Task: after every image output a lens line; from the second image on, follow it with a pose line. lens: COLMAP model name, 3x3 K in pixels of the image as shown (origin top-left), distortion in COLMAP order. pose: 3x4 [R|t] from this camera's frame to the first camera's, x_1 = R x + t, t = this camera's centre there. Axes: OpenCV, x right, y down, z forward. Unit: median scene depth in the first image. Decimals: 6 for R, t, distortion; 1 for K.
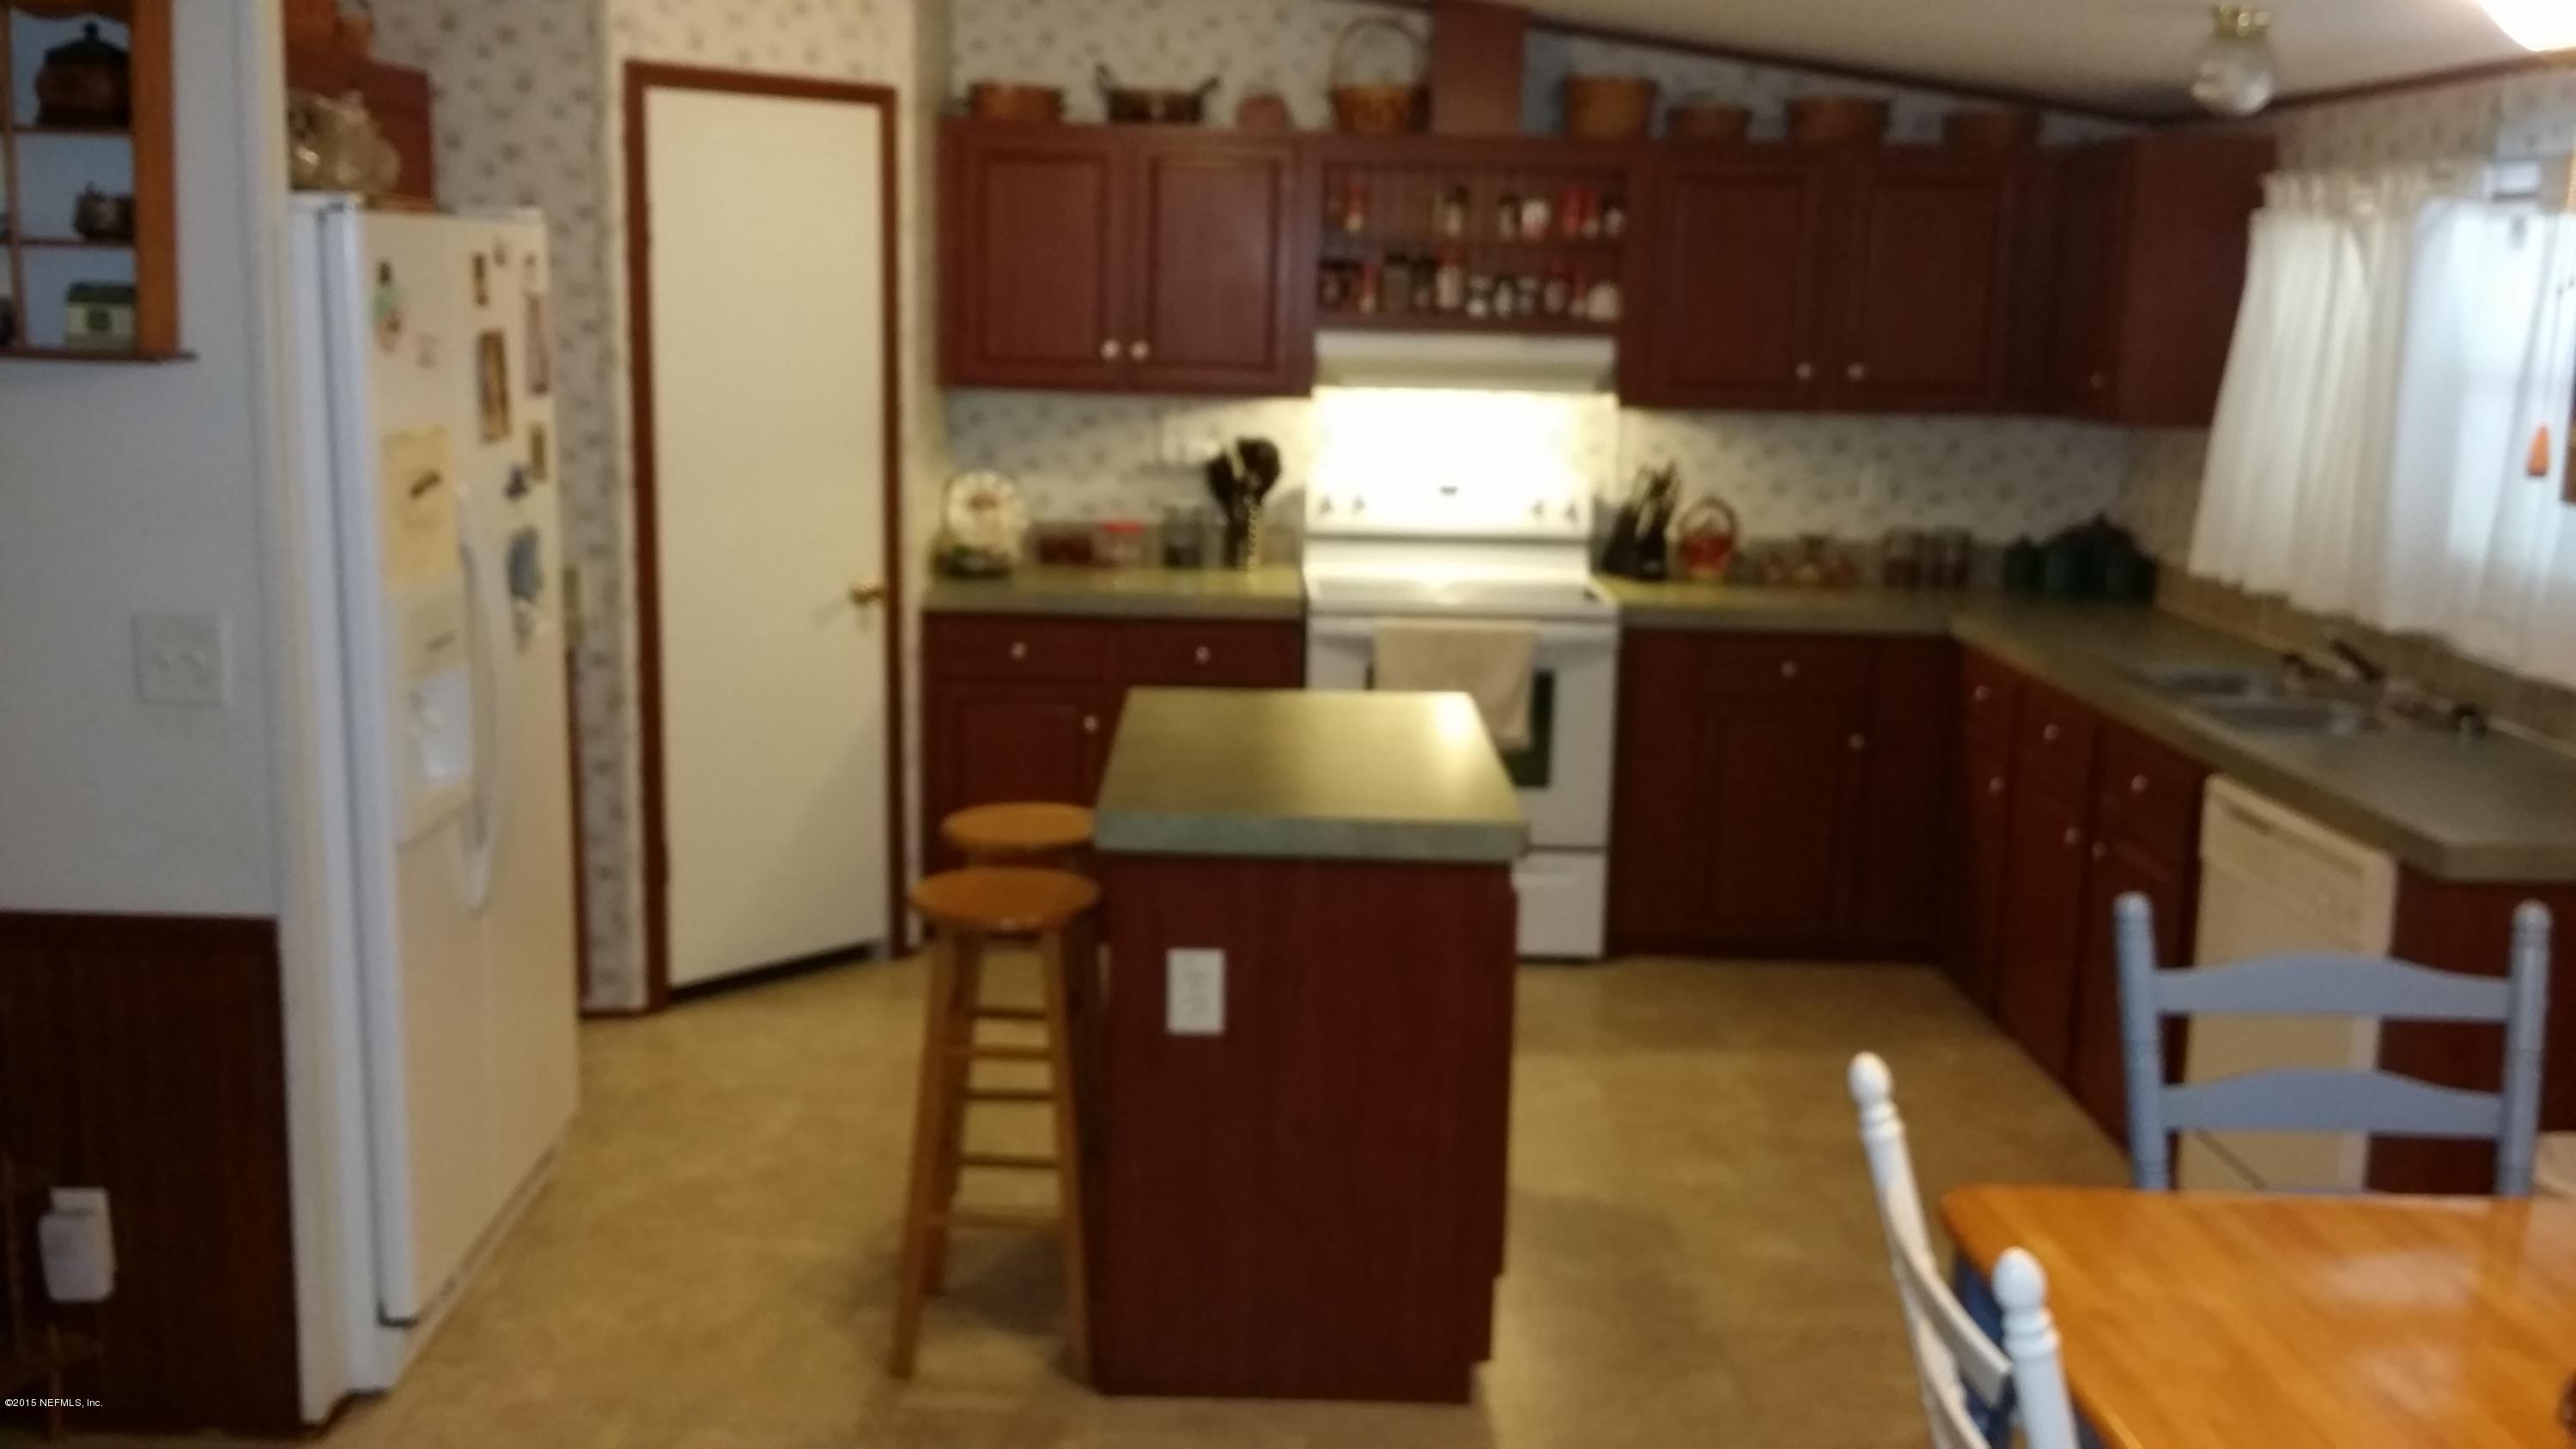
lens RADIAL K [[2419.4, 0, 1288.0], [0, 2419.4, 724.5], [0, 0, 1]] dist [0.121105, -0.308861]
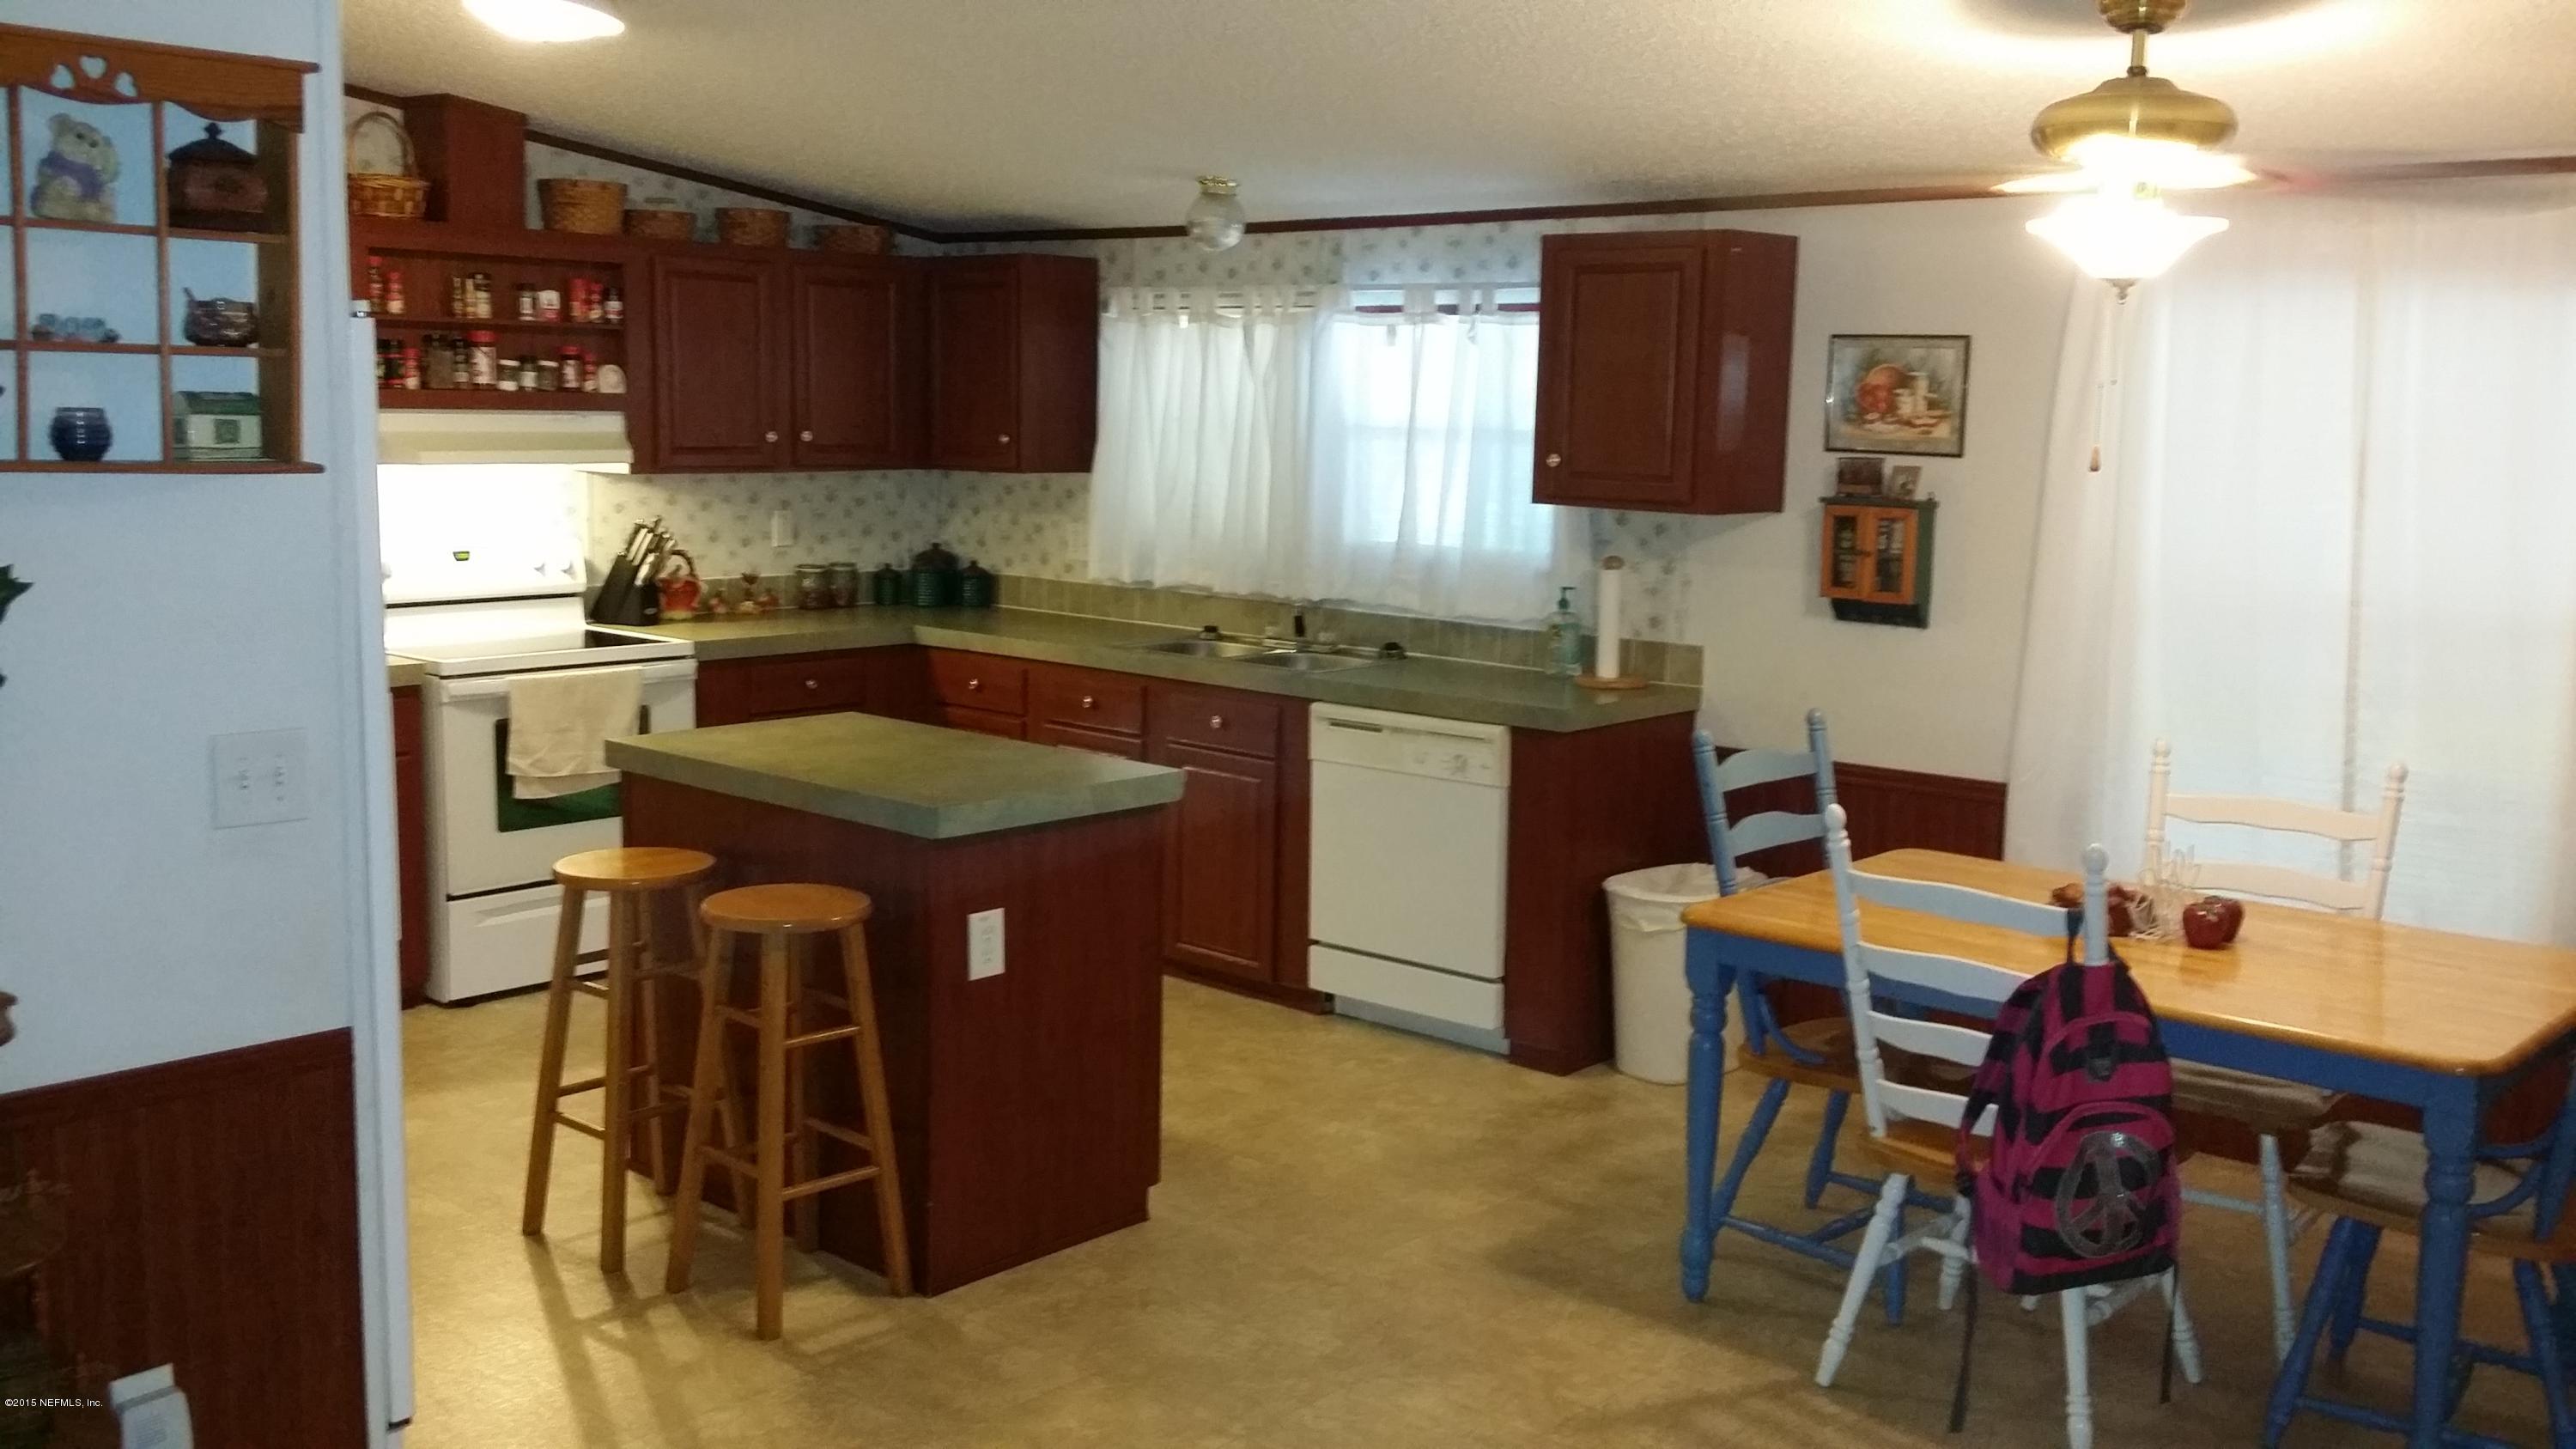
lens RADIAL K [[2419.4, 0, 1288.0], [0, 2419.4, 724.5], [0, 0, 1]] dist [0.121105, -0.308861]
pose [[0.650681, -0.117895, 0.750144, -0.532080], [0.134194, 0.990179, 0.039220, -0.017984], [-0.747400, 0.075145, 0.660111, 0.032863]]
